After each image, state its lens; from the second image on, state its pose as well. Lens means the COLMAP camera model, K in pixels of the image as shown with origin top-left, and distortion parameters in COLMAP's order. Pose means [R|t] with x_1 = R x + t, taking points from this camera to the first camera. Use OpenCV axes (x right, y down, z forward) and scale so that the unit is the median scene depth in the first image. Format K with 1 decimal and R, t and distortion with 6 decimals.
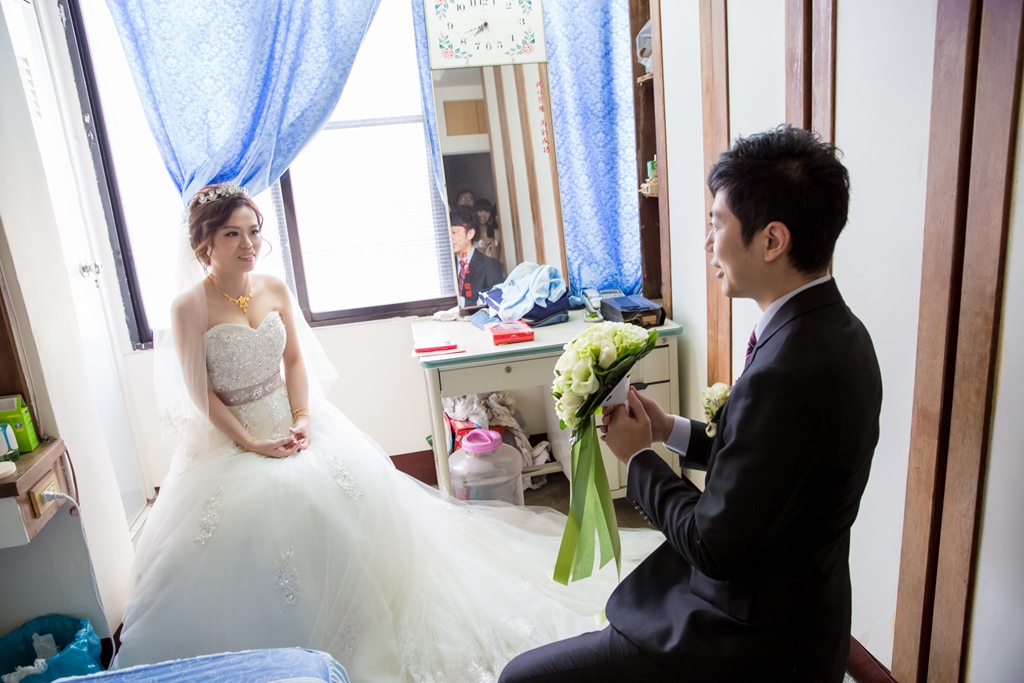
lens RADIAL K [[694.4, 0, 512.0], [0, 694.4, 341.5], [0, 0, 1]] dist [-0.112125, 0.084030]
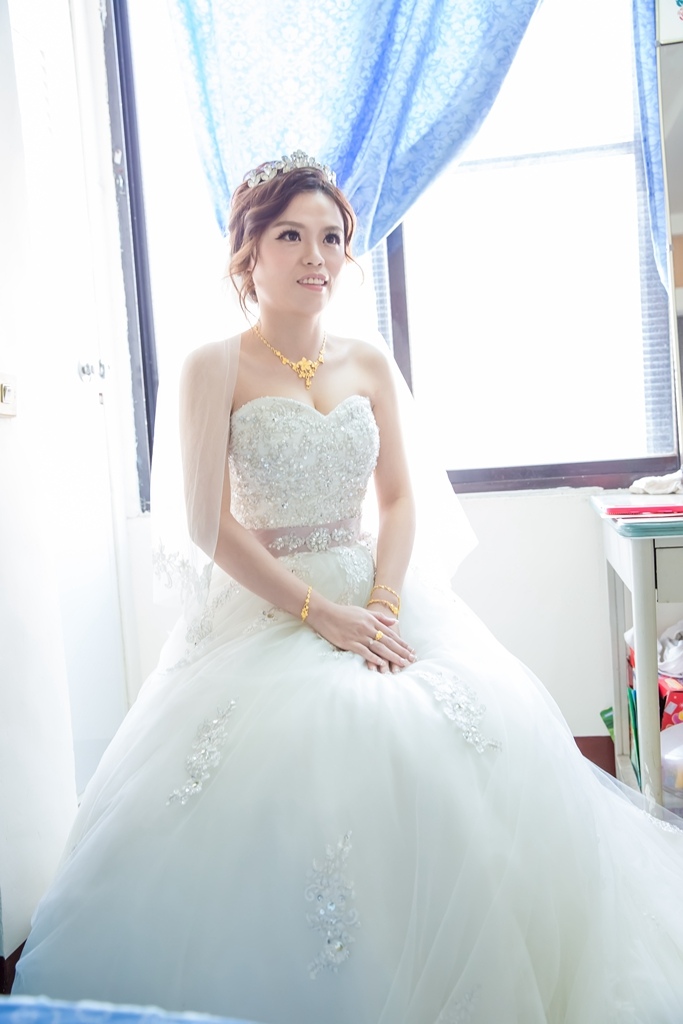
lens RADIAL K [[954.5, 0, 332.8], [0, 954.5, 511.7], [0, 0, 1]] dist [-0.015651, 0.067742]
pose [[0.932676, 0.047127, -0.357623, -0.071635], [-0.100099, 0.986305, -0.131083, 0.123789], [0.346548, 0.158056, 0.924620, 0.242847]]
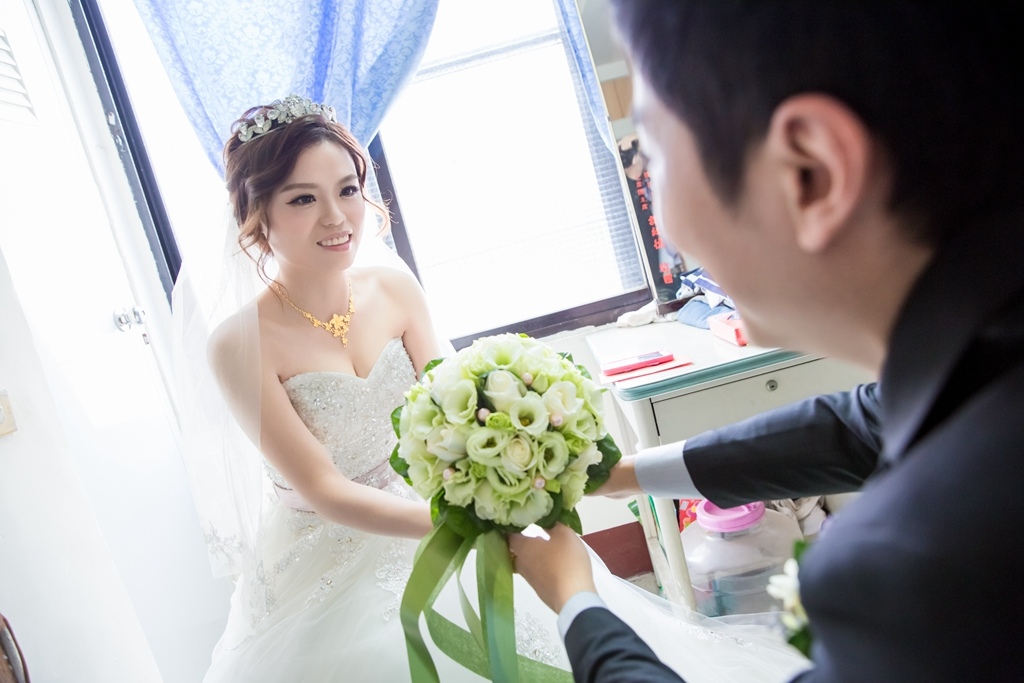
lens RADIAL K [[694.4, 0, 512.0], [0, 694.4, 341.5], [0, 0, 1]] dist [-0.112125, 0.084030]
pose [[0.966950, -0.137476, -0.214728, -0.081778], [0.126234, 0.989850, -0.065285, 0.014242], [0.221523, 0.036022, 0.974490, 0.385071]]
